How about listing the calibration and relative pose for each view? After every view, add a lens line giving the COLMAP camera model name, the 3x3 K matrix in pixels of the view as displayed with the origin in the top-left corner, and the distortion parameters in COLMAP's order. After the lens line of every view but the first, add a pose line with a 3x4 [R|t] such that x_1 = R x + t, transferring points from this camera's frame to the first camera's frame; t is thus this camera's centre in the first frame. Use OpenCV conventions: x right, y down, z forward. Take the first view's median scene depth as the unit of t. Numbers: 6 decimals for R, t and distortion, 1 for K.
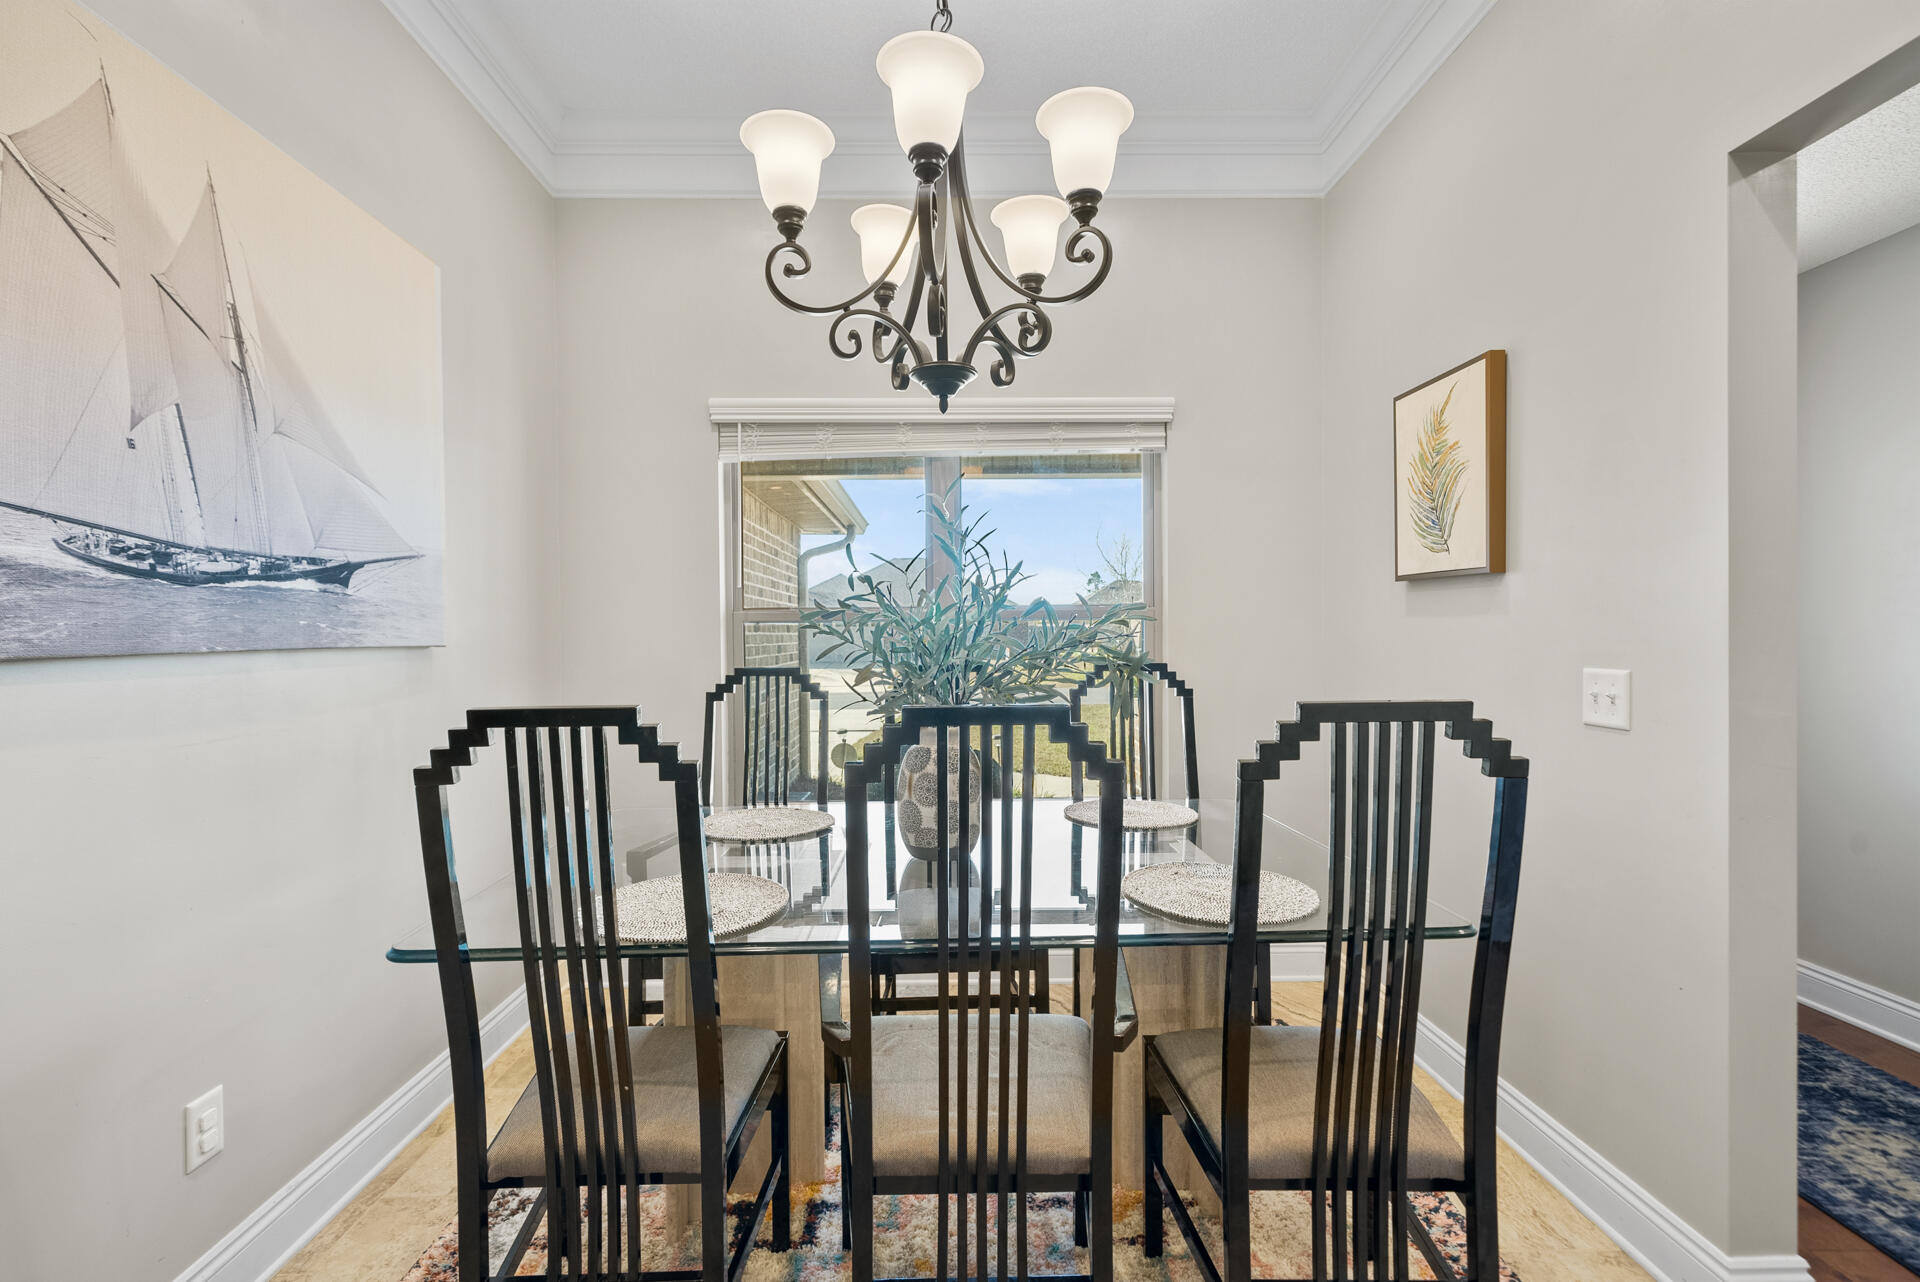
lens RADIAL K [[855.0, 0, 948.3], [0, 855.0, 646.2], [0, 0, 1]] dist [0.001807, -0.000418]
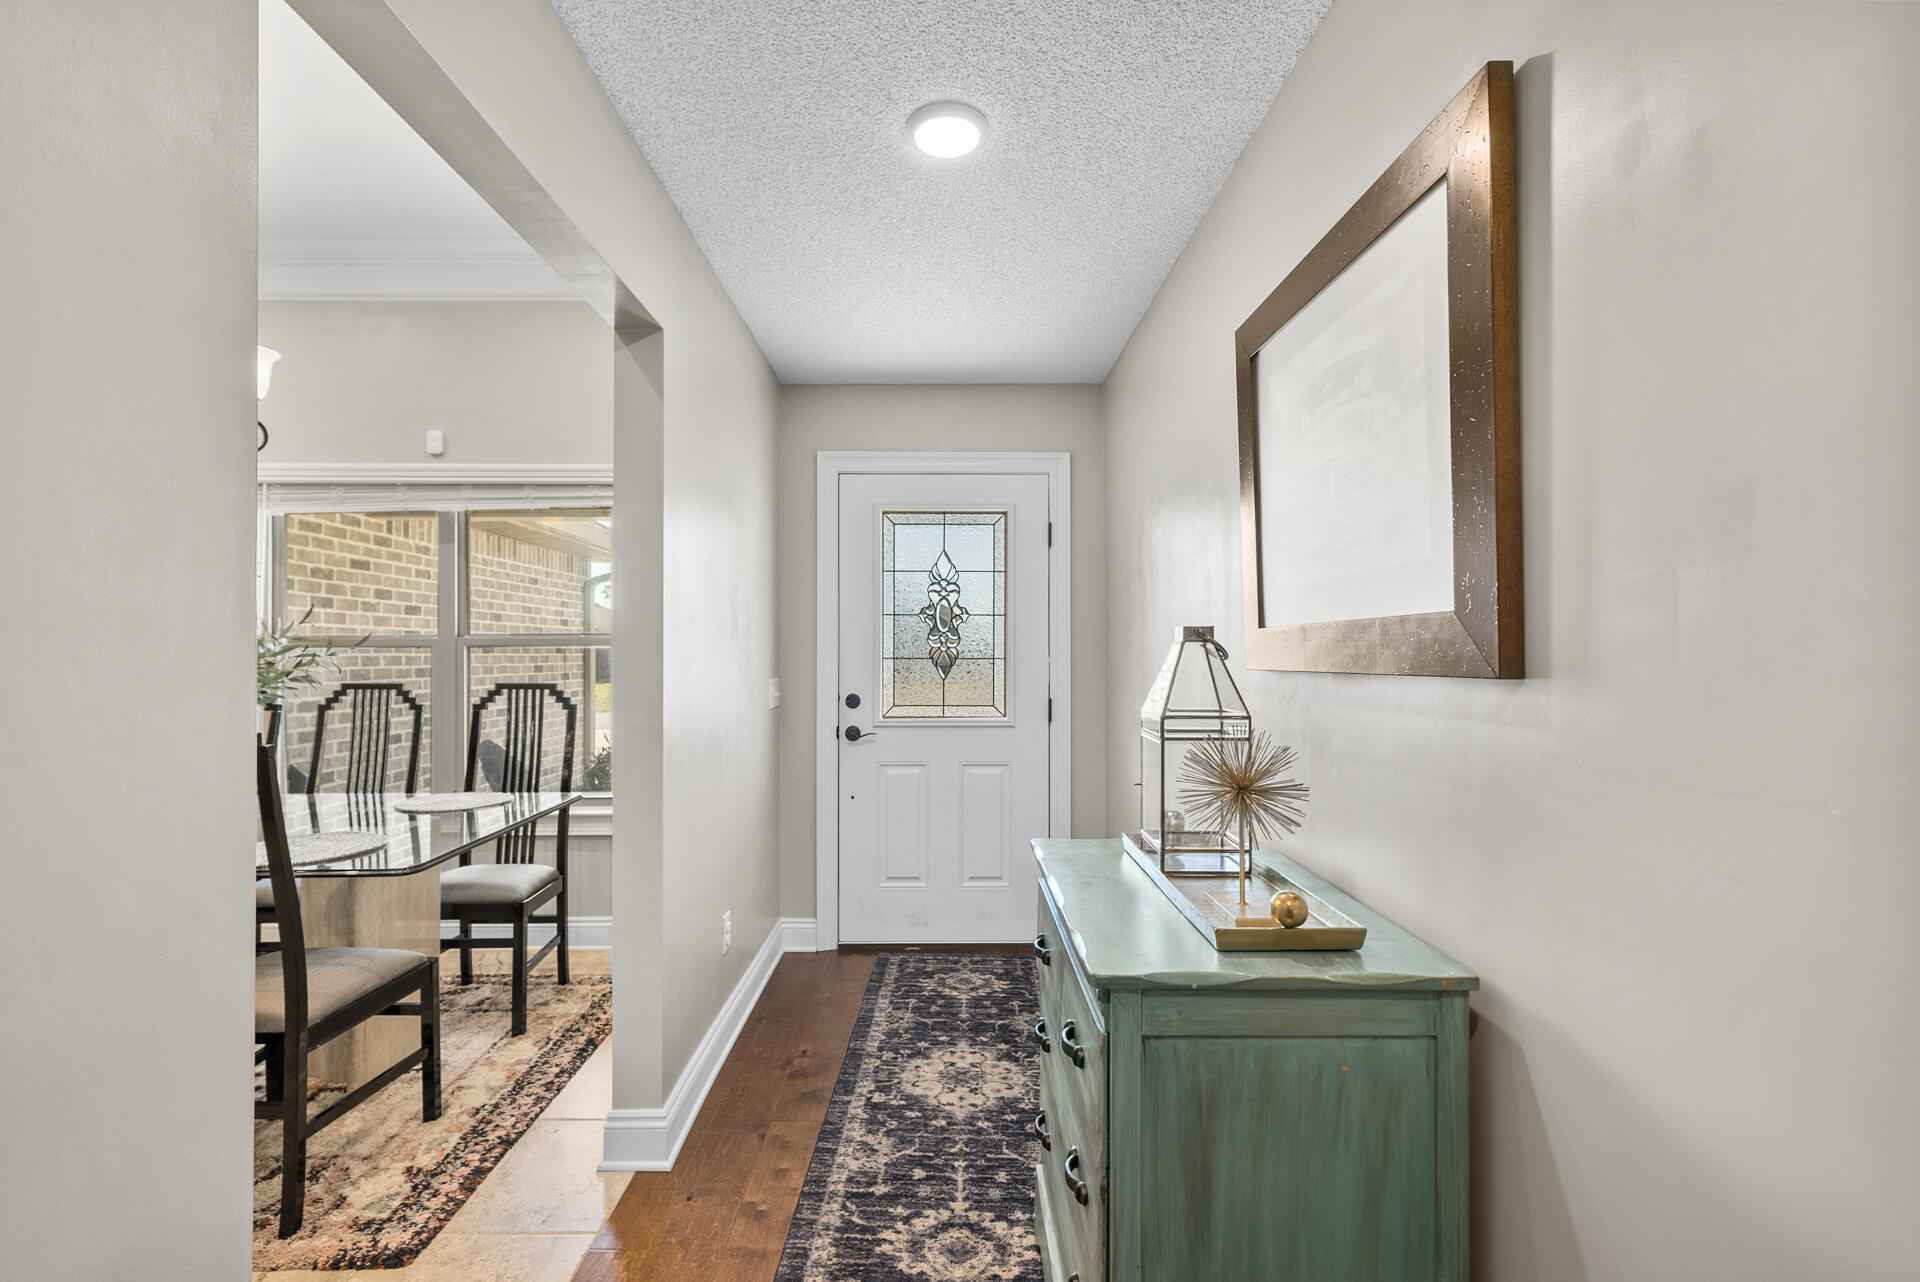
lens RADIAL K [[855.0, 0, 956.8], [0, 855.0, 651.2], [0, 0, 1]] dist [0.001807, -0.000418]
pose [[0.999968, 0.005927, -0.005462, 1.413057], [-0.006011, 0.999862, -0.015482, -0.018297], [0.005369, 0.015514, 0.999865, -0.390570]]
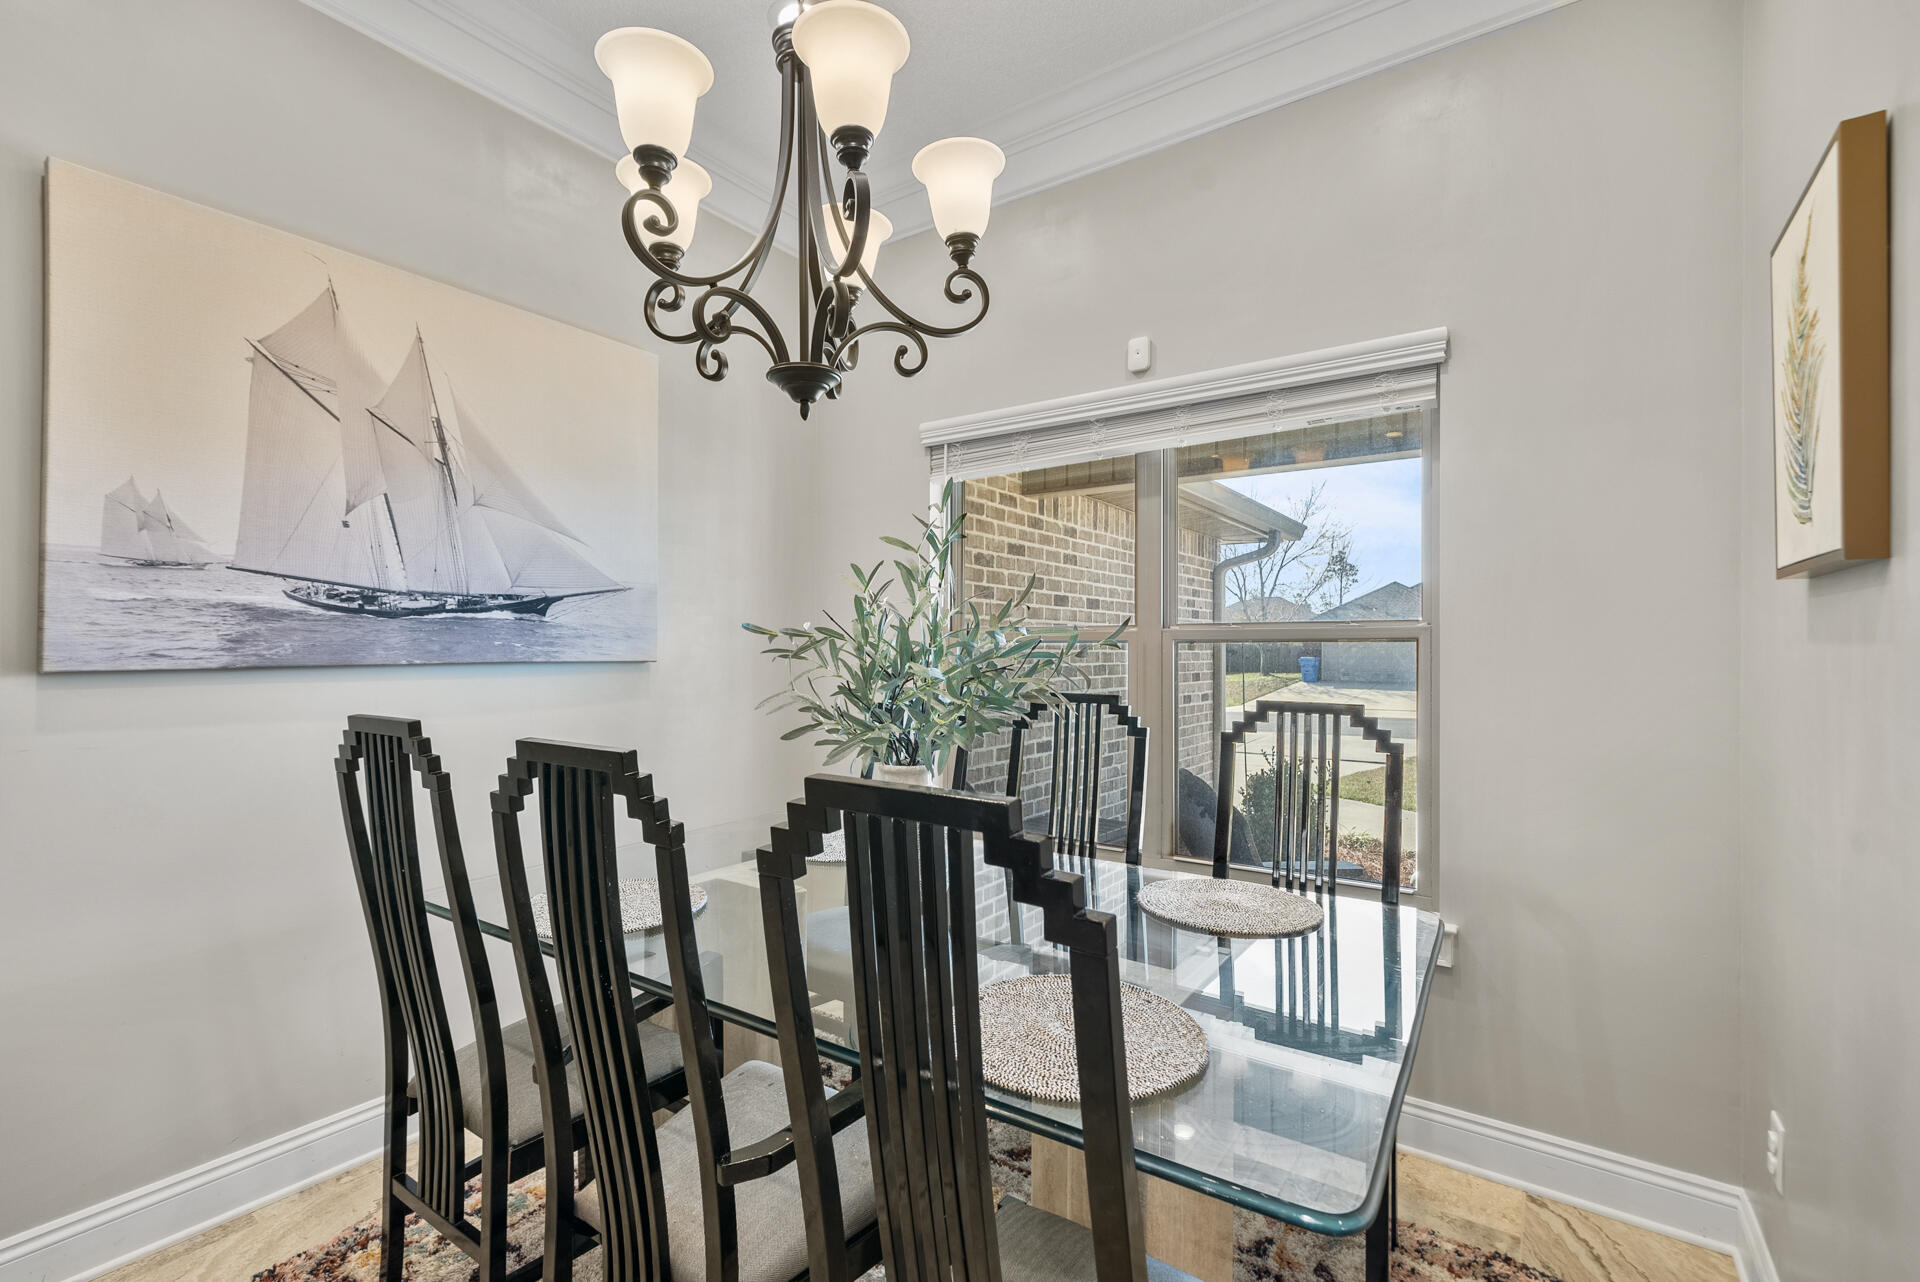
lens RADIAL K [[855.0, 0, 947.7], [0, 855.0, 643.4], [0, 0, 1]] dist [0.001807, -0.000418]
pose [[0.803243, 0.008371, -0.595593, 0.680160], [-0.019350, 0.999740, -0.012046, -0.026789], [0.595337, 0.021201, 0.803196, 0.374019]]
